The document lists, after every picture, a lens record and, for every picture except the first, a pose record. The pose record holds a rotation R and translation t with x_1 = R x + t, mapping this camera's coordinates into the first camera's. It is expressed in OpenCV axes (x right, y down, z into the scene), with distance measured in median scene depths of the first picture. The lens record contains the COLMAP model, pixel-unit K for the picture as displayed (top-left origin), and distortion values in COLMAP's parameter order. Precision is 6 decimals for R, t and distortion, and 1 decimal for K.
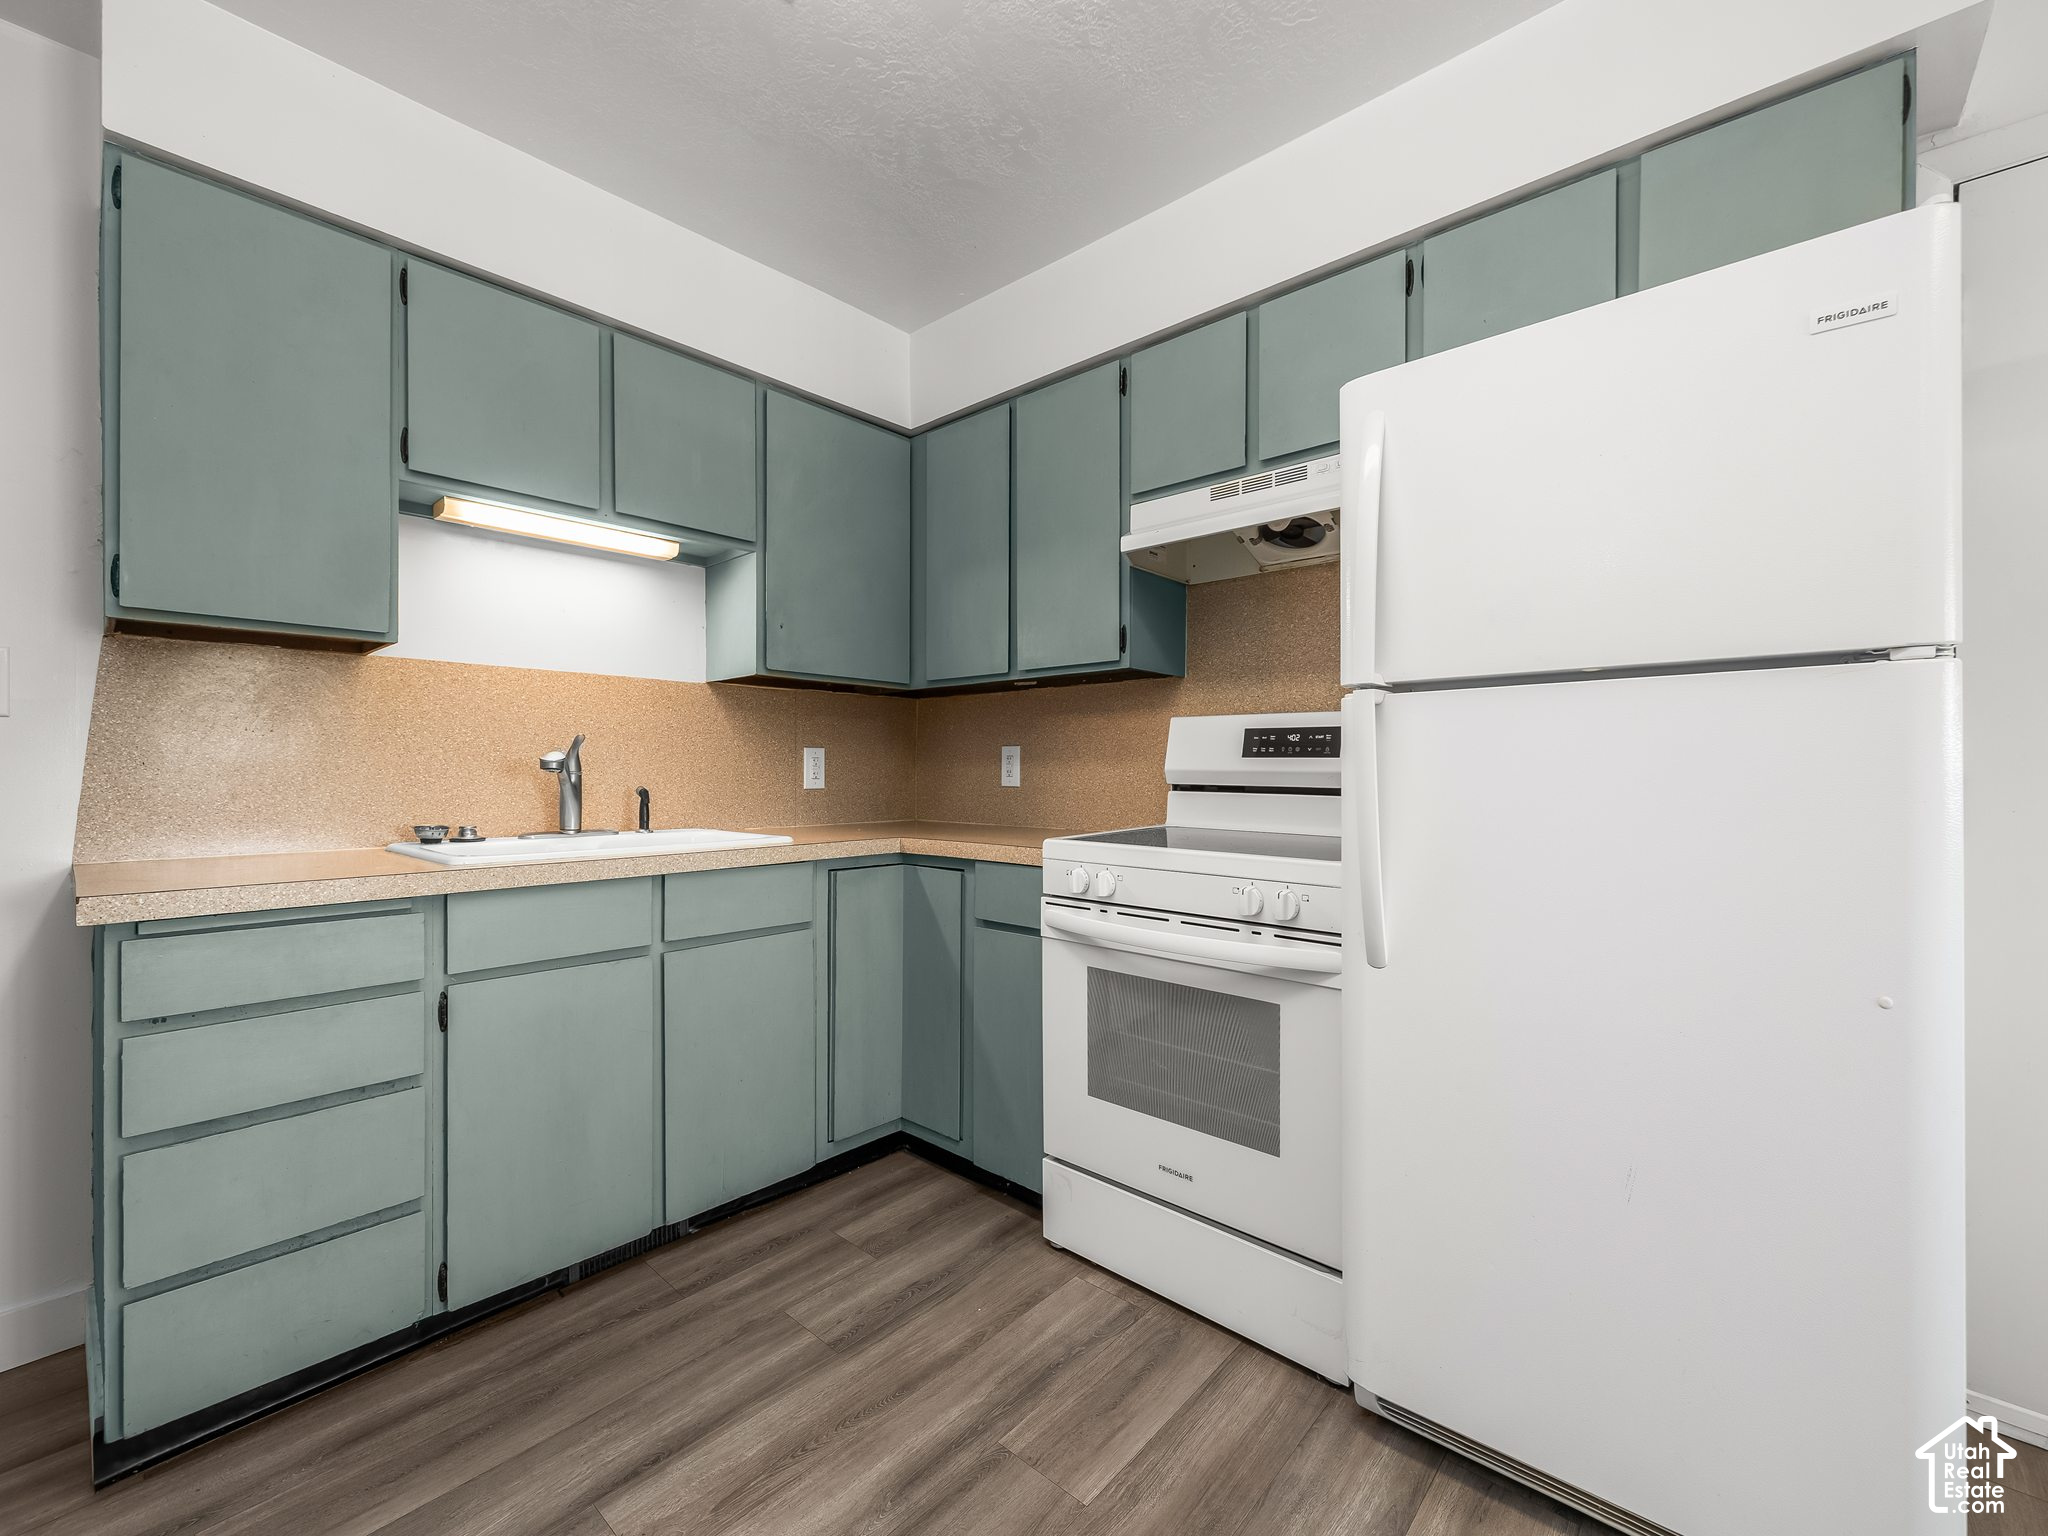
lens RADIAL K [[861.2, 0, 1002.4], [0, 861.2, 770.2], [0, 0, 1]] dist [-0.001440, 0.000161]
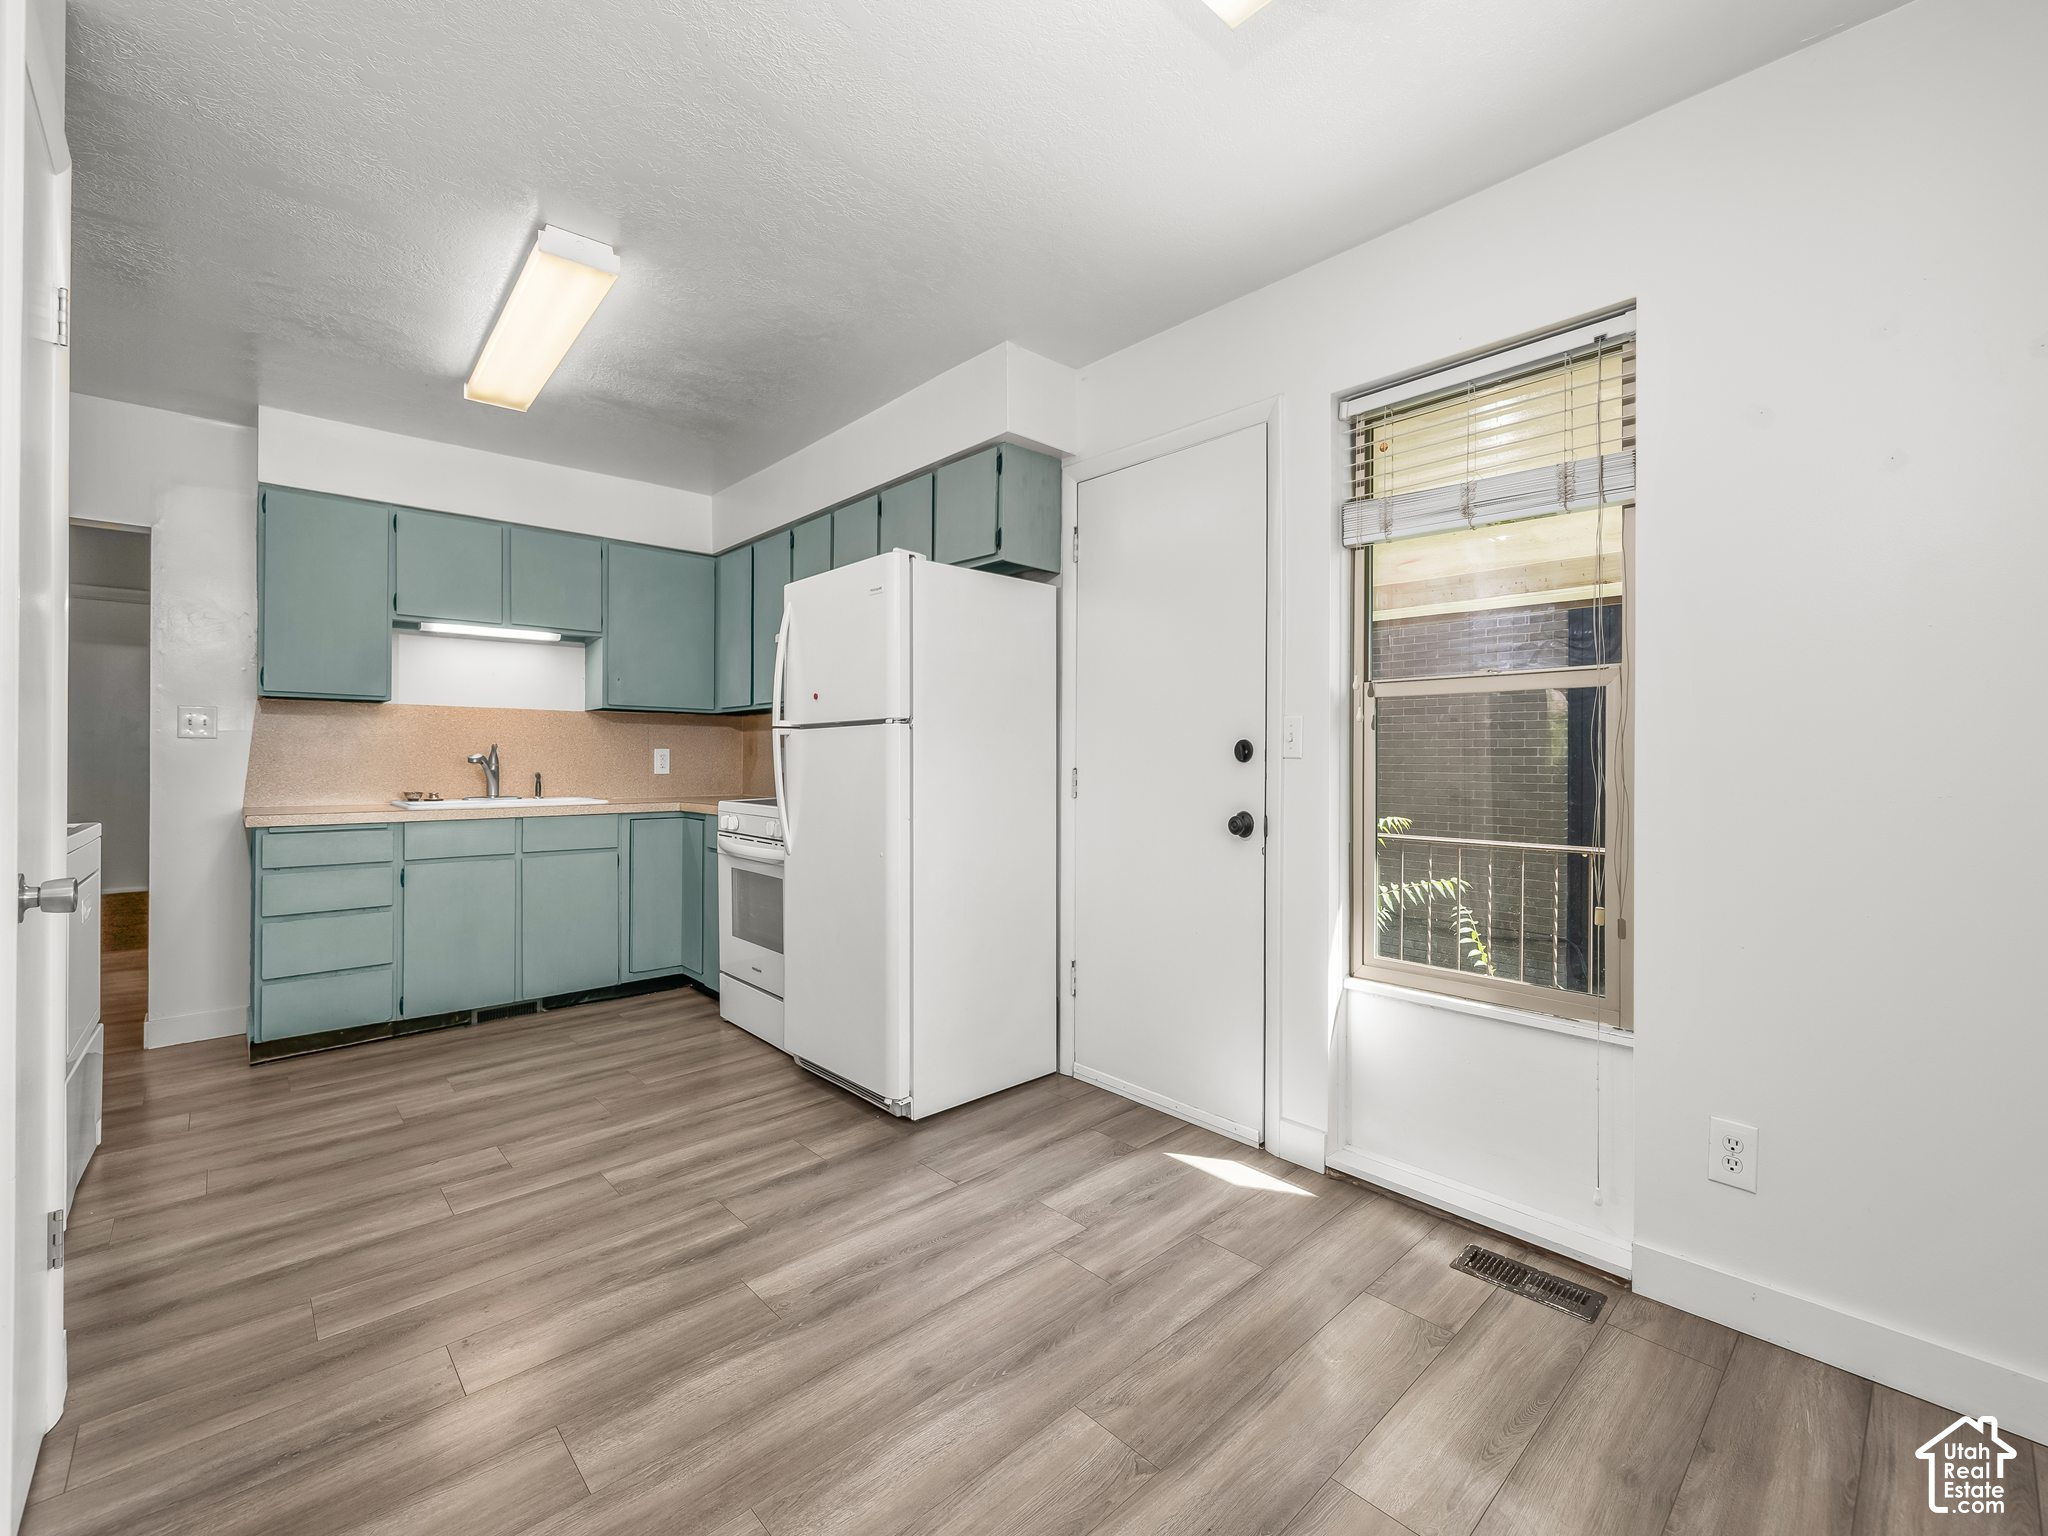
lens RADIAL K [[861.2, 0, 1008.3], [0, 861.2, 751.3], [0, 0, 1]] dist [-0.001440, 0.000161]
pose [[0.995950, 0.000957, -0.089901, 0.836529], [-0.001799, 0.999955, -0.009278, -0.010102], [0.089888, 0.009402, 0.995907, -0.798564]]
